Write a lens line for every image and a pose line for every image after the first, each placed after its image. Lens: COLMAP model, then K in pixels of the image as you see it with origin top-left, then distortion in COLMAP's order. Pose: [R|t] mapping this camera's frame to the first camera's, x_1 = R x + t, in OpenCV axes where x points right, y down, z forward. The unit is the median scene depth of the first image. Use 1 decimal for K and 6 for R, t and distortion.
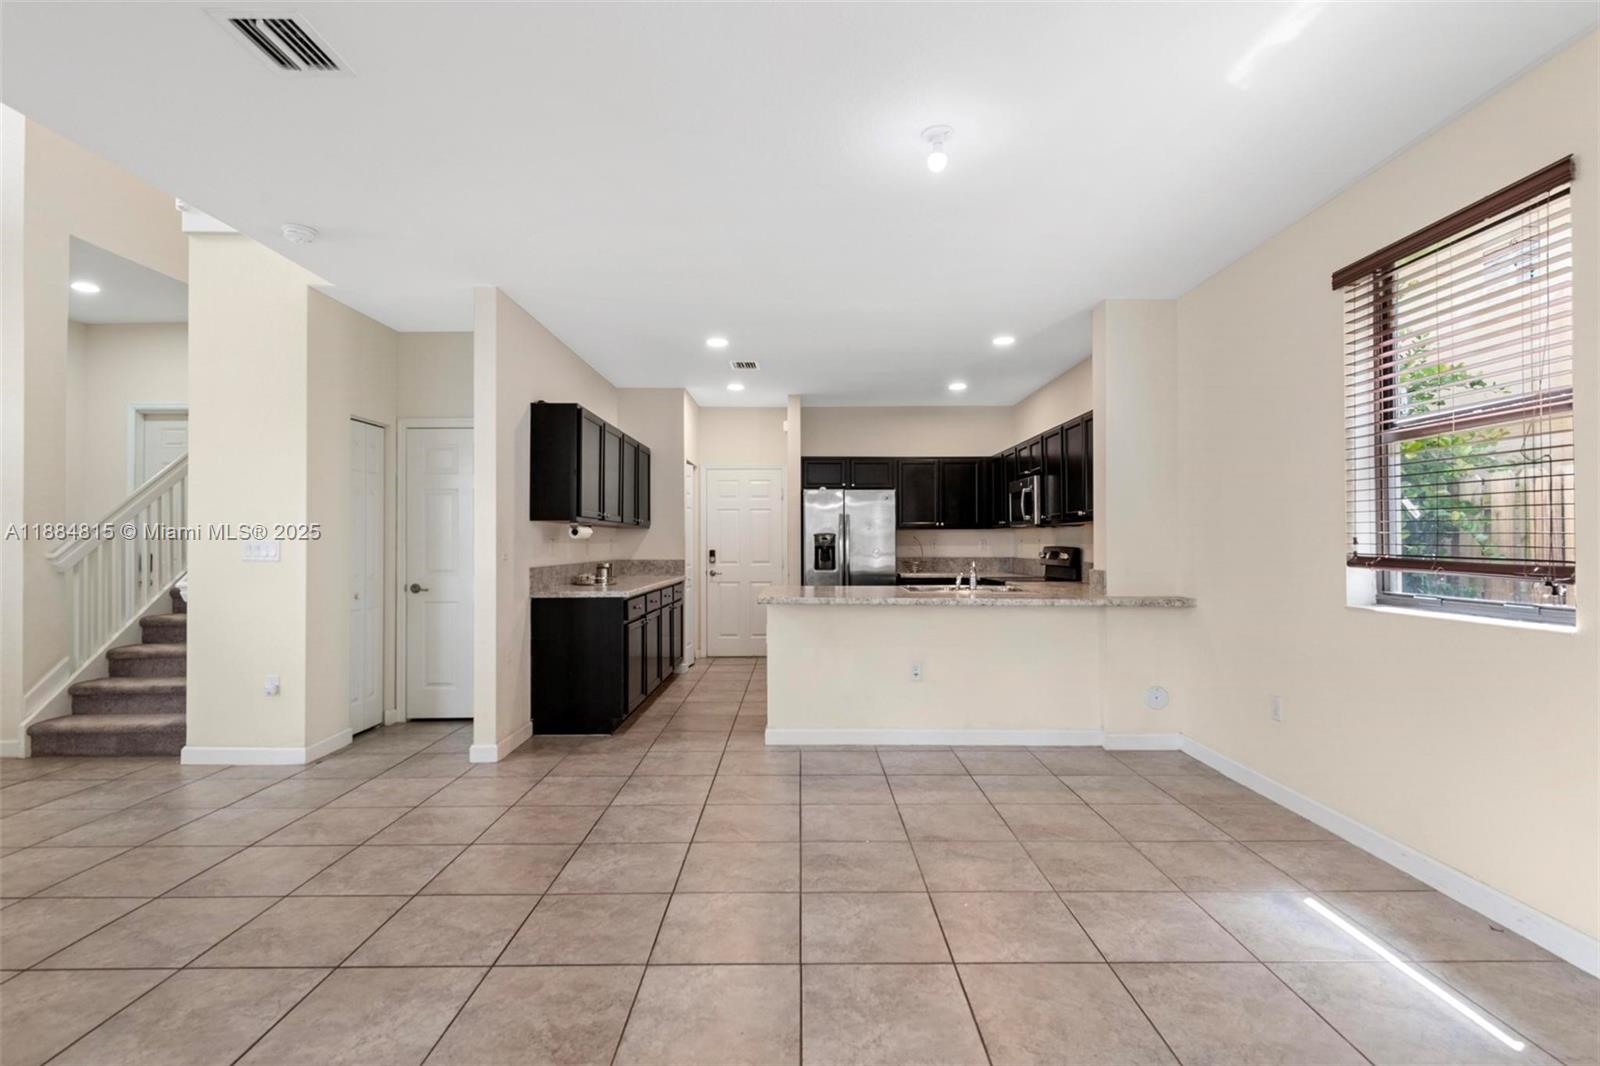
lens RADIAL K [[762.6, 0, 811.9], [0, 762.6, 534.4], [0, 0, 1]] dist [0.009610, -0.004322]
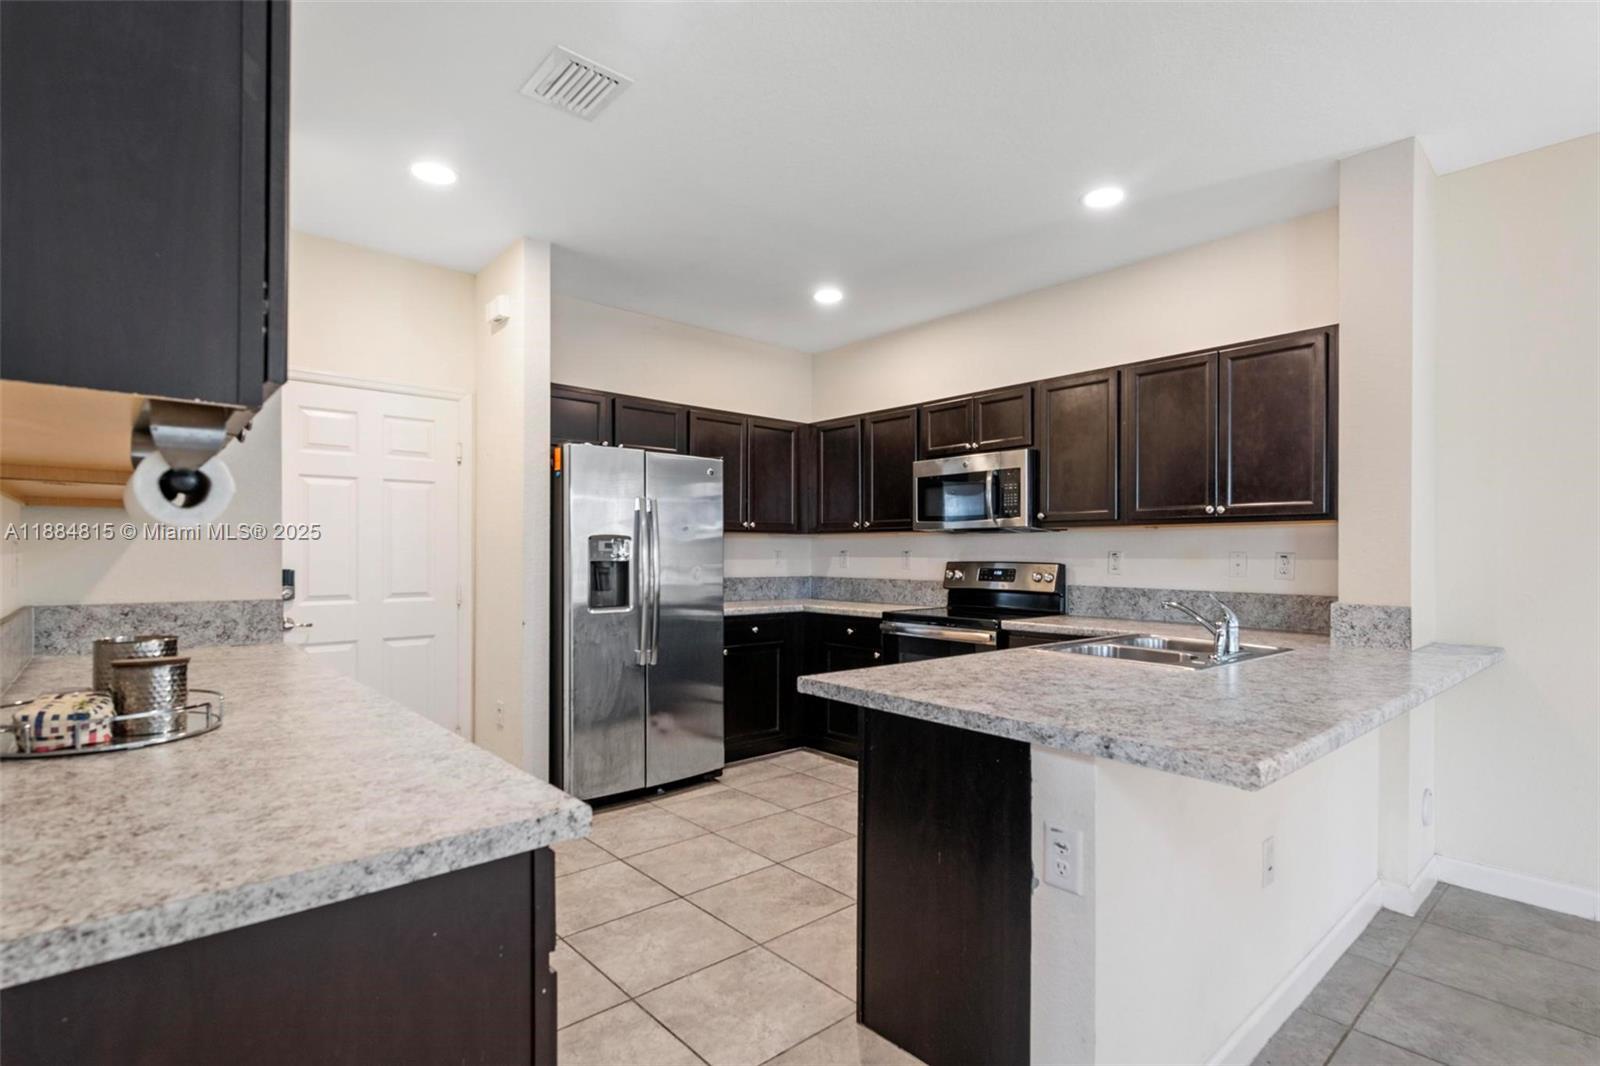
lens RADIAL K [[762.6, 0, 805.0], [0, 762.6, 567.6], [0, 0, 1]] dist [0.009610, -0.004322]
pose [[0.757057, -0.010270, 0.653268, -0.319359], [-0.010425, 0.999559, 0.027796, 0.006136], [-0.653266, -0.027854, 0.756616, 0.804258]]
